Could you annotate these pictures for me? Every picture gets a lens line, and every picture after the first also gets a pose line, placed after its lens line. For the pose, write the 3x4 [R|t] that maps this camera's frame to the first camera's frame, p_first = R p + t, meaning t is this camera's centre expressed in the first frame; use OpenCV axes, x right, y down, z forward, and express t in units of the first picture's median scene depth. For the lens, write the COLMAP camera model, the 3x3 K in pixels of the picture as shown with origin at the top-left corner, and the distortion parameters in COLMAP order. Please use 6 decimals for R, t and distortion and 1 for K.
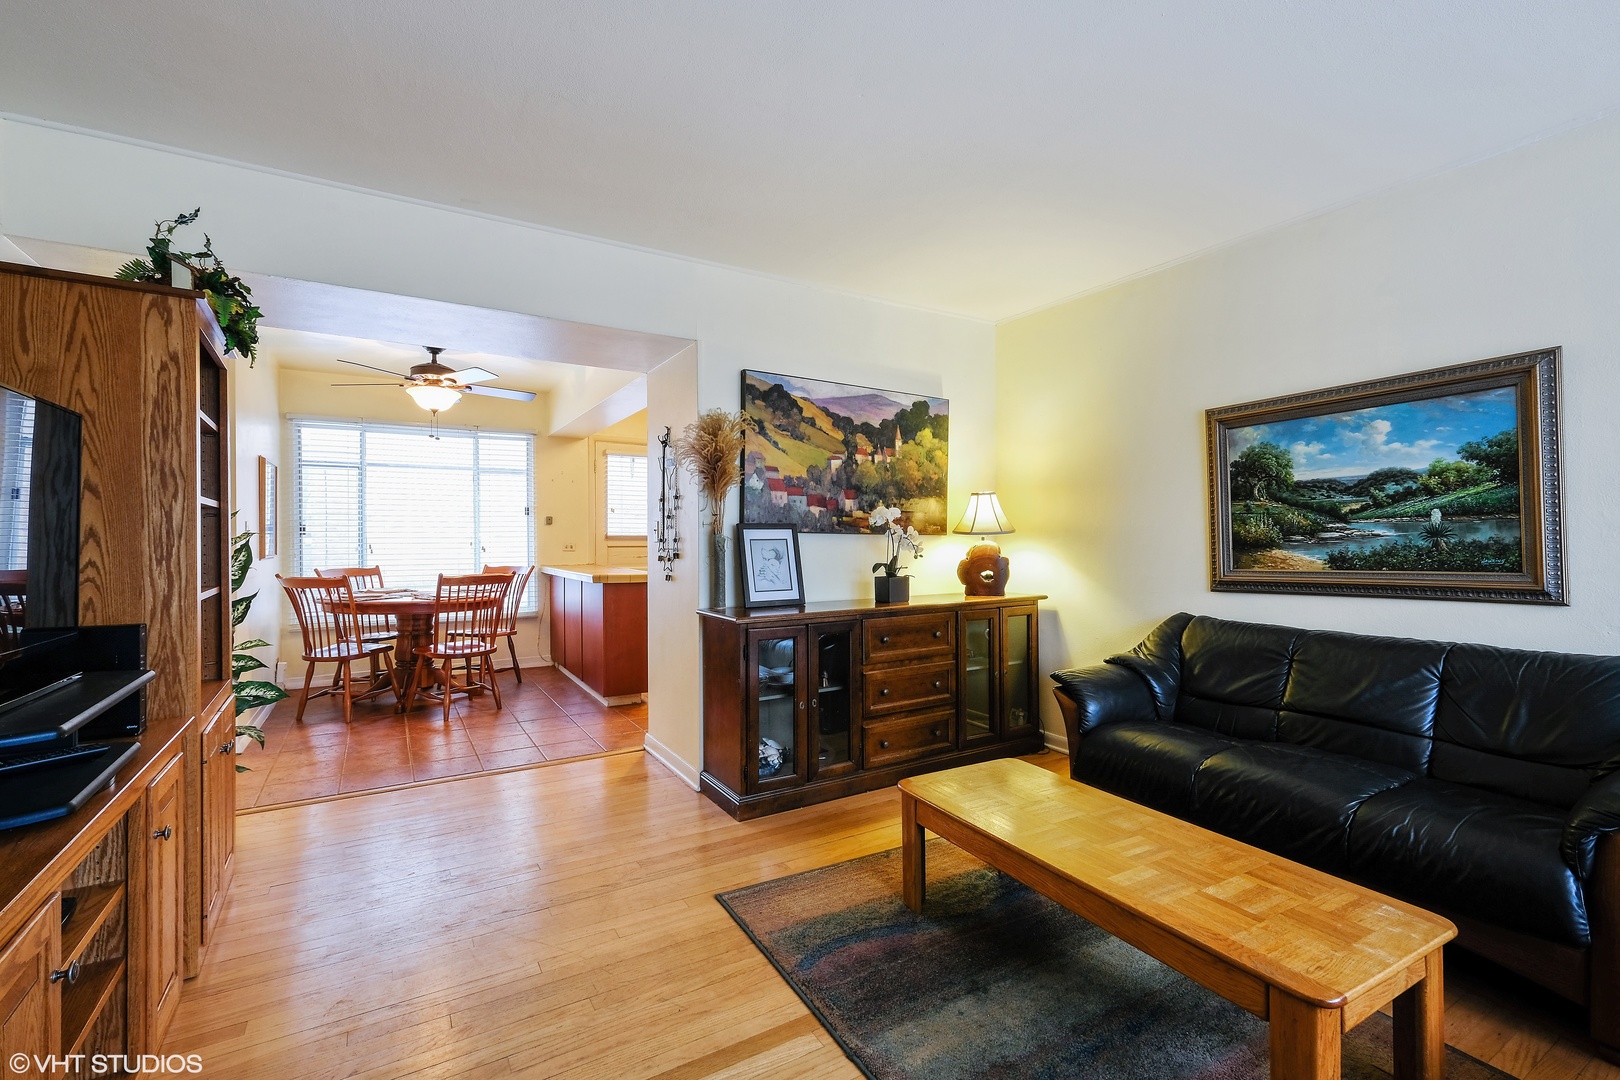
lens RADIAL K [[703.1, 0, 807.3], [0, 703.1, 538.8], [0, 0, 1]] dist [-0.003257, -0.000062]
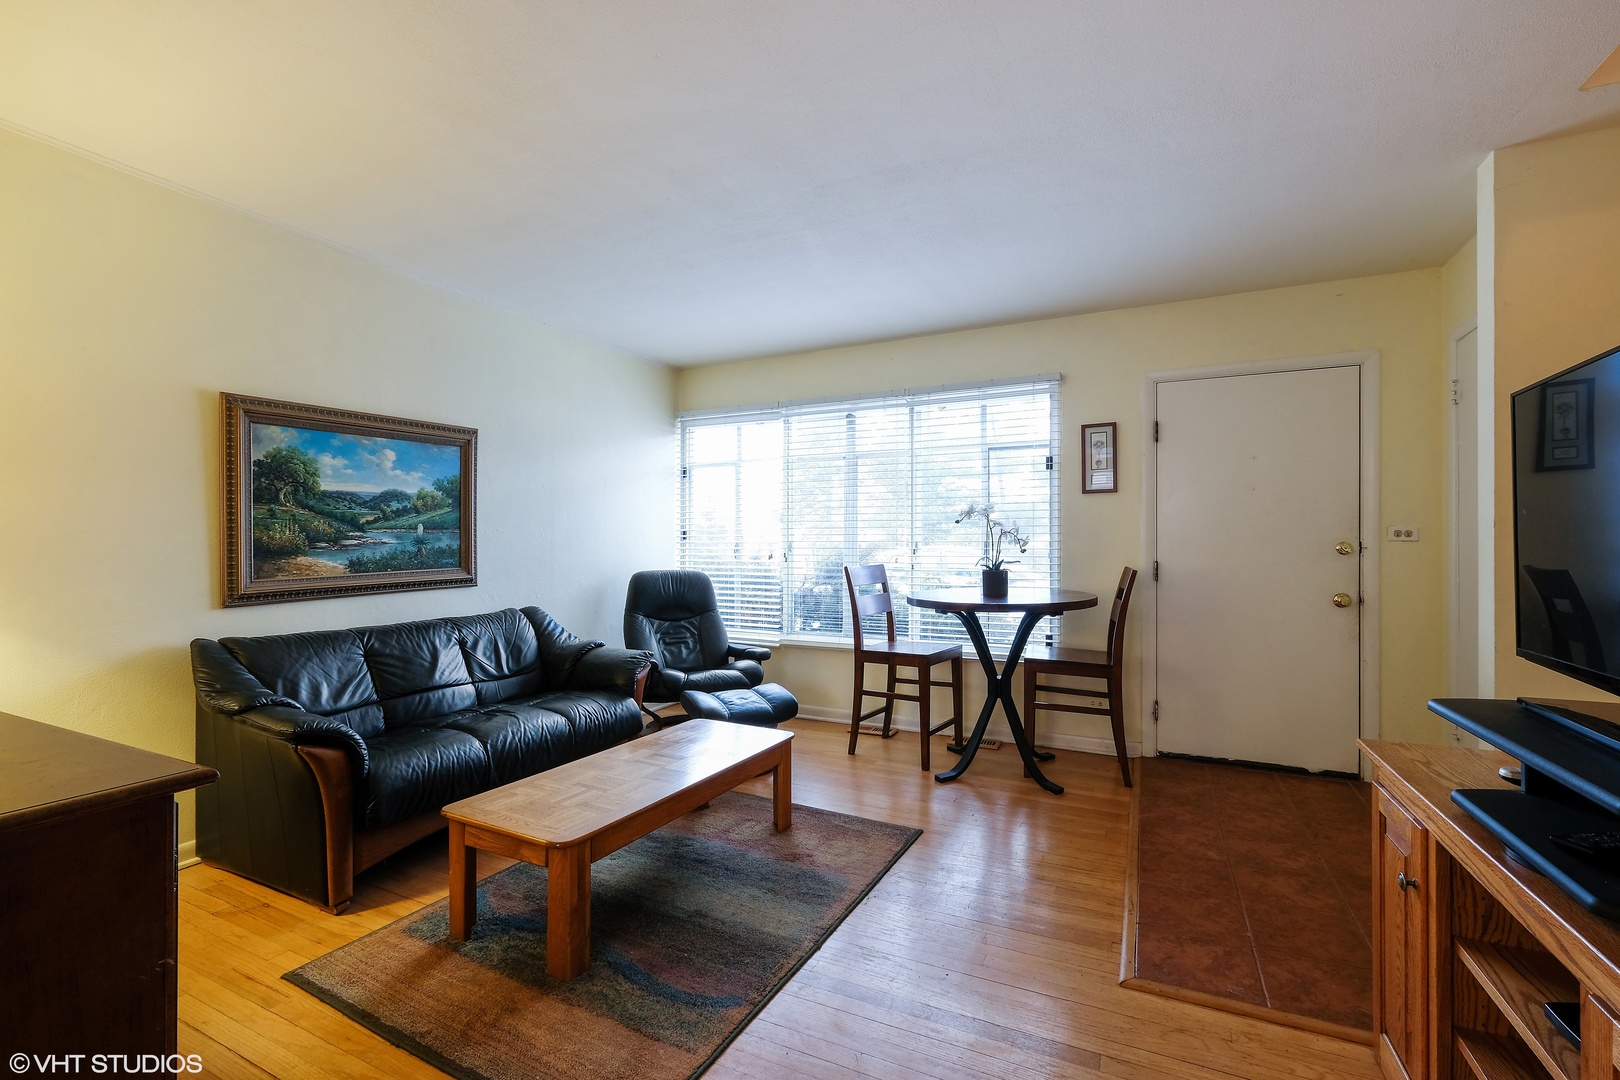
lens RADIAL K [[703.1, 0, 806.6], [0, 703.1, 538.0], [0, 0, 1]] dist [-0.003257, -0.000062]
pose [[-0.542341, 0.011359, 0.840082, -0.592120], [0.003324, 0.999930, -0.011375, 0.002846], [-0.840152, -0.003376, -0.542341, 1.002370]]
